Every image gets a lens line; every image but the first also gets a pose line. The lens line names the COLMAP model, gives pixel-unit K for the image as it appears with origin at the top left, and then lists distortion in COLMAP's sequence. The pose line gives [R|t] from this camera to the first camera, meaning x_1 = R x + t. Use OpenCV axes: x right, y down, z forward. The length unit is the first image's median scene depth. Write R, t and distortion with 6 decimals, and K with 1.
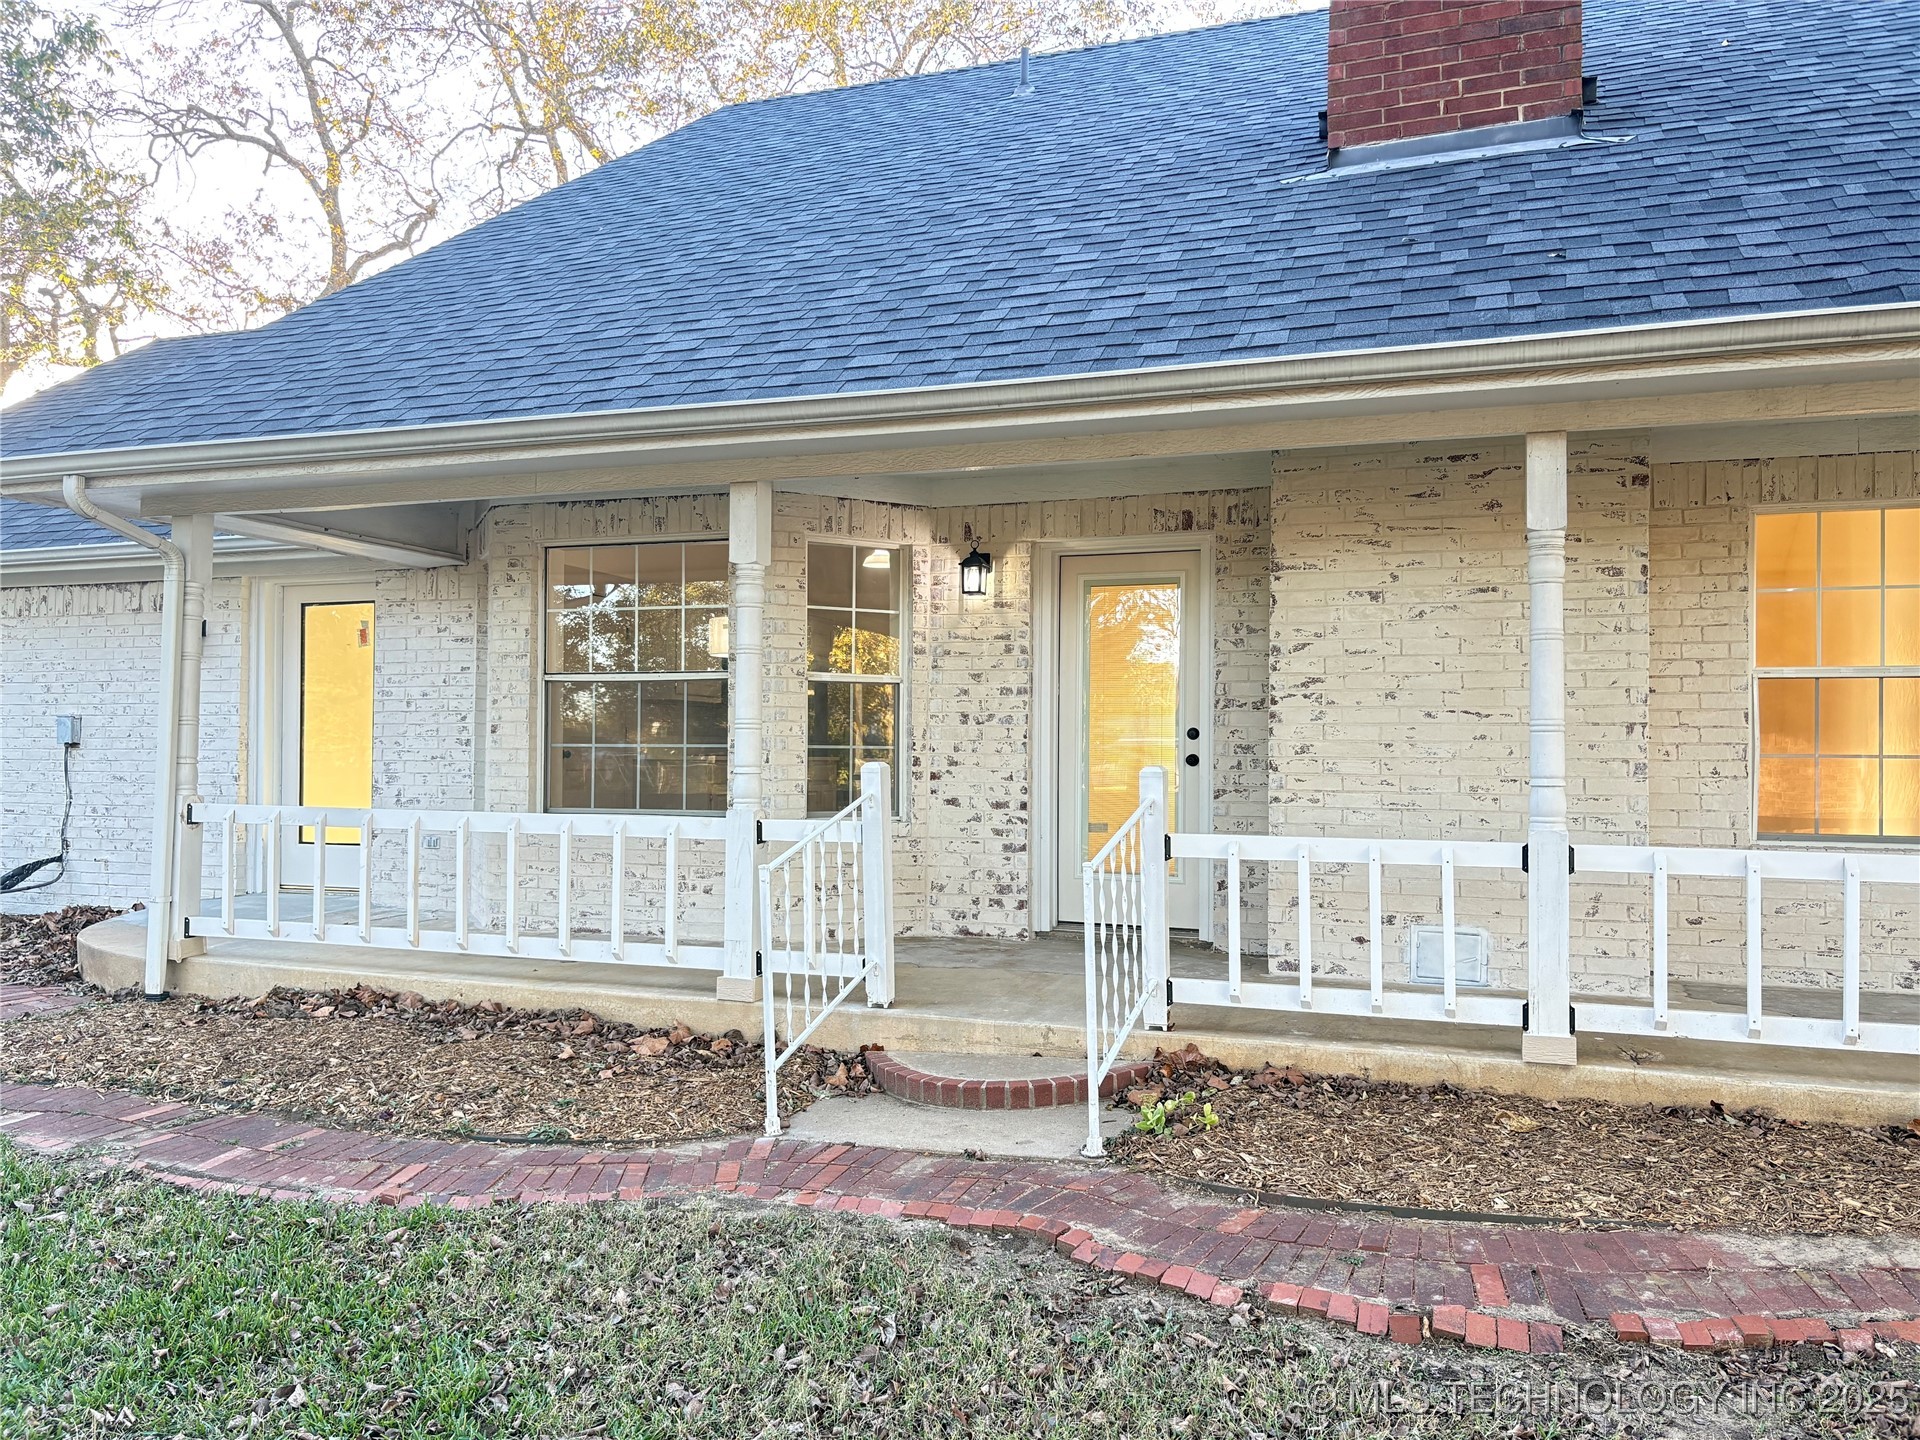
lens RADIAL K [[1444.1, 0, 966.3], [0, 1444.1, 753.8], [0, 0, 1]] dist [0.085110, -0.113772]
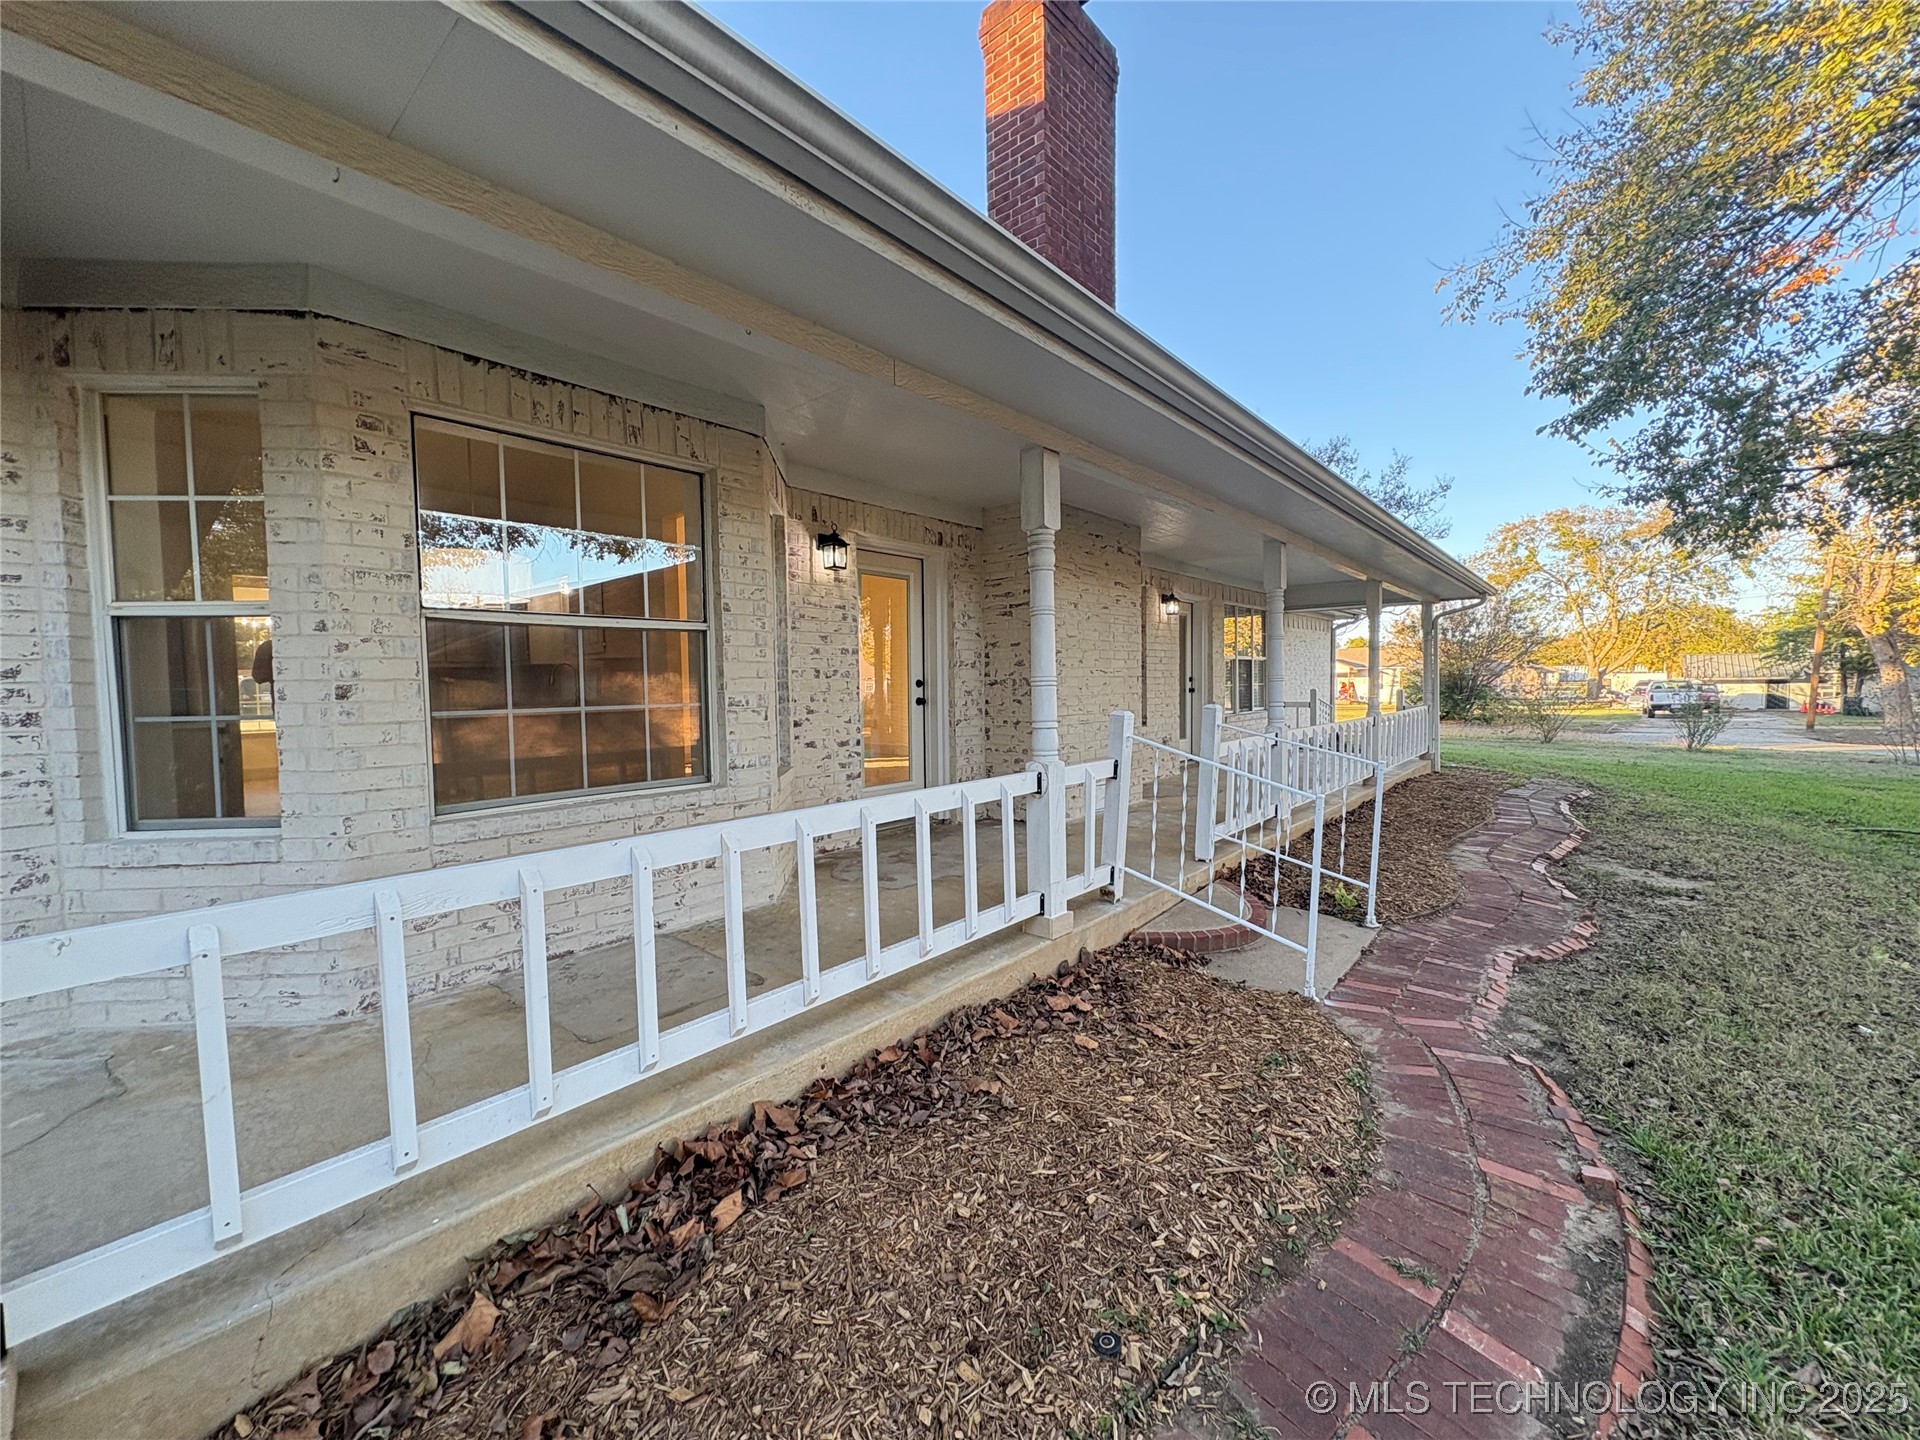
lens RADIAL K [[765.3, 0, 960.0], [0, 765.3, 720.0], [0, 0, 1]] dist [0.000909, -0.000079]
pose [[0.352751, -0.058837, 0.933866, -0.553963], [0.018380, 0.998264, 0.055951, -0.019502], [-0.935537, -0.002572, 0.353220, 0.675475]]
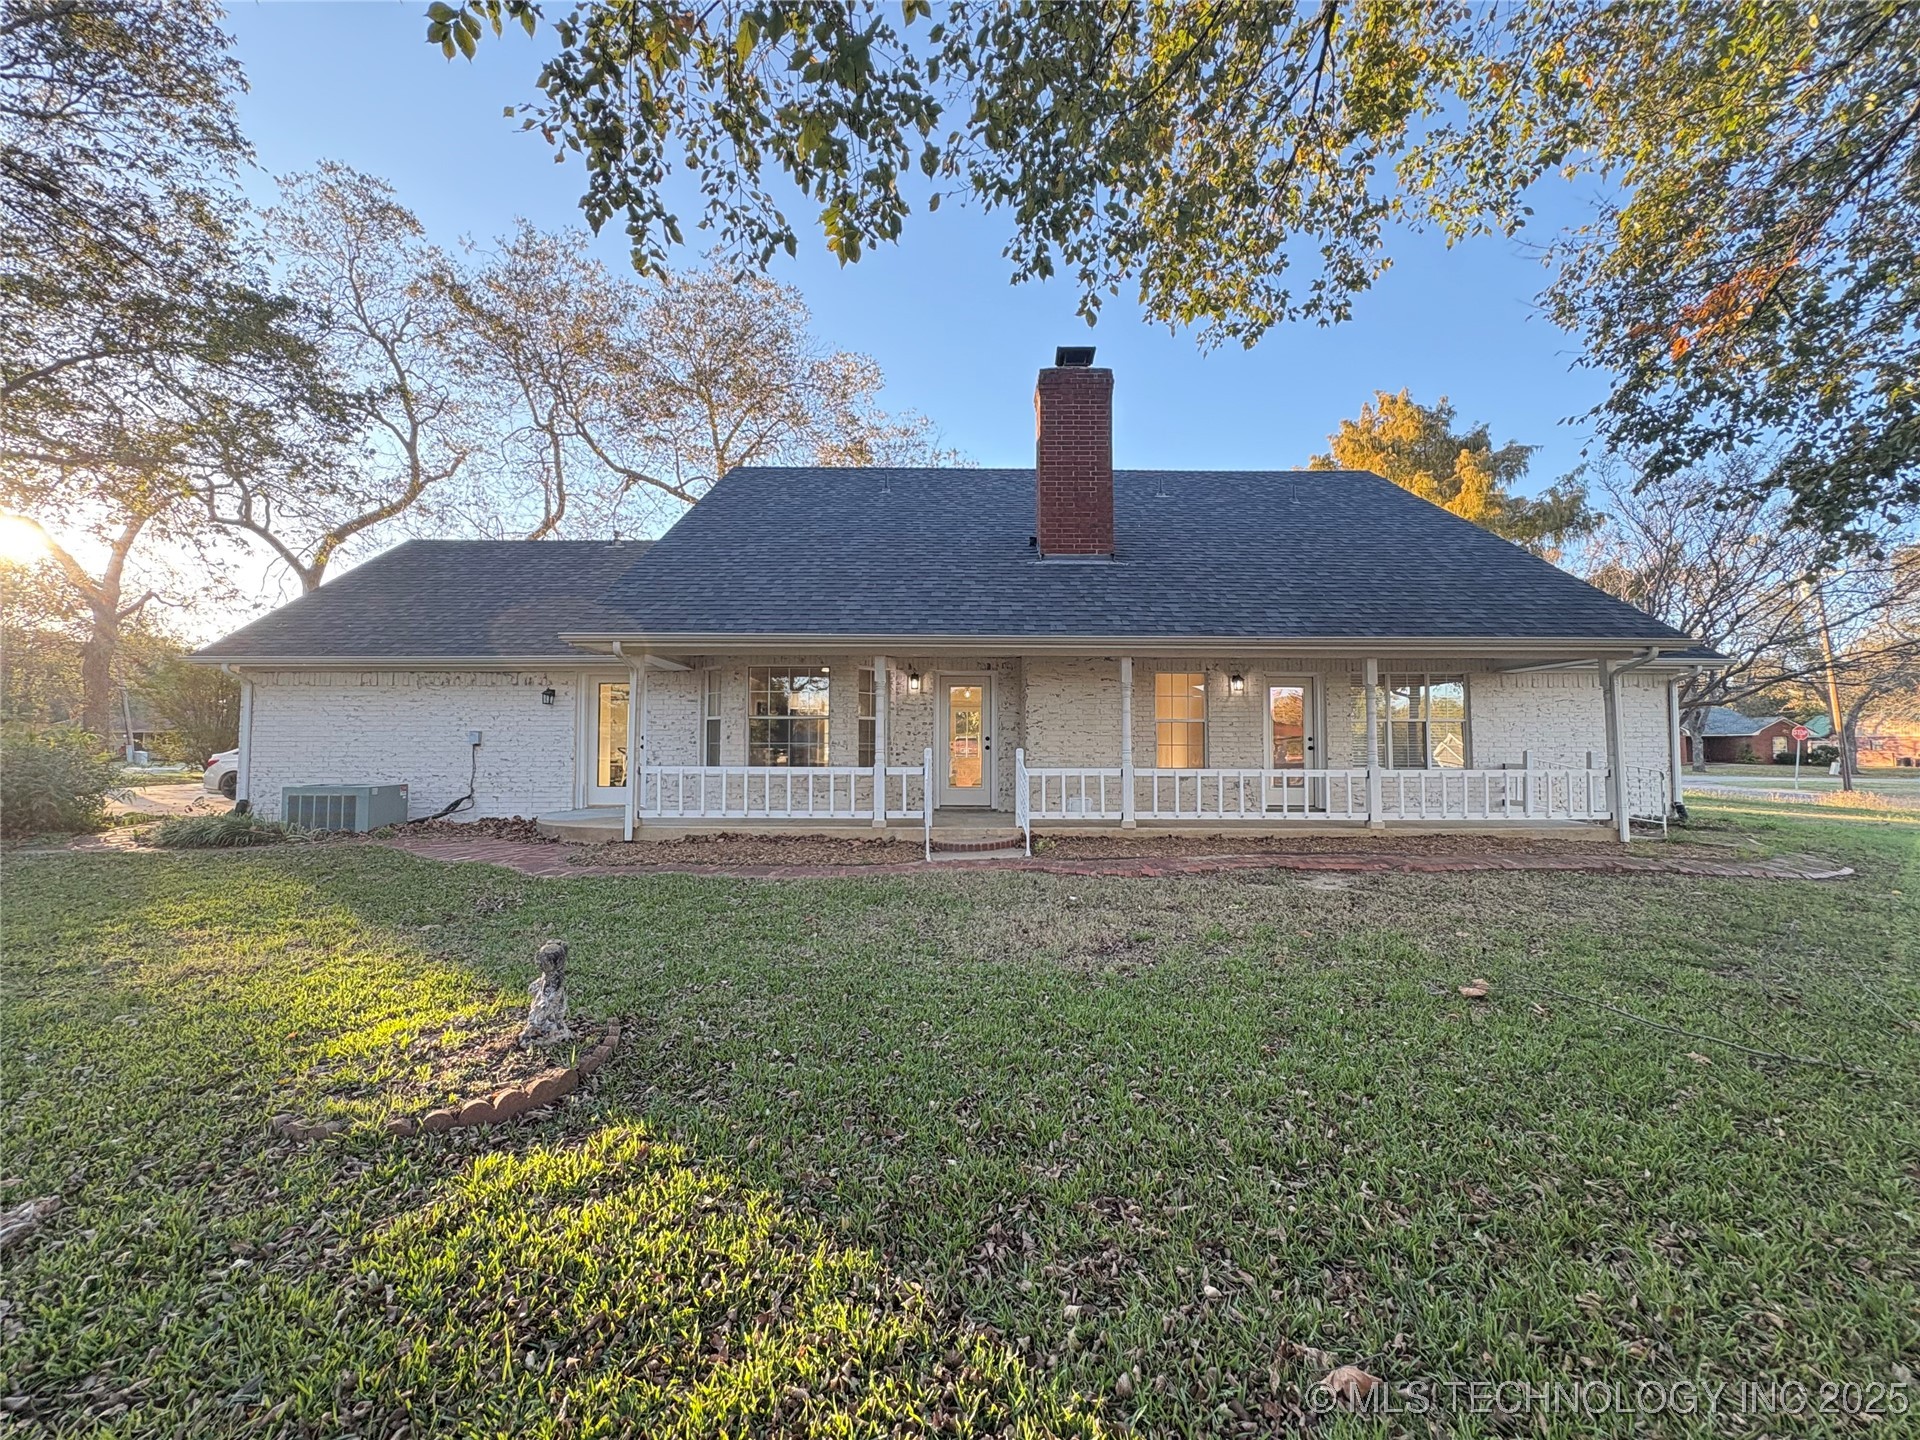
lens RADIAL K [[765.3, 0, 960.0], [0, 765.3, 720.0], [0, 0, 1]] dist [0.000909, -0.000079]
pose [[0.938518, 0.006768, 0.345164, -0.421886], [0.006808, 0.999251, -0.038106, 0.006892], [-0.345164, 0.038113, 0.937768, -0.420521]]
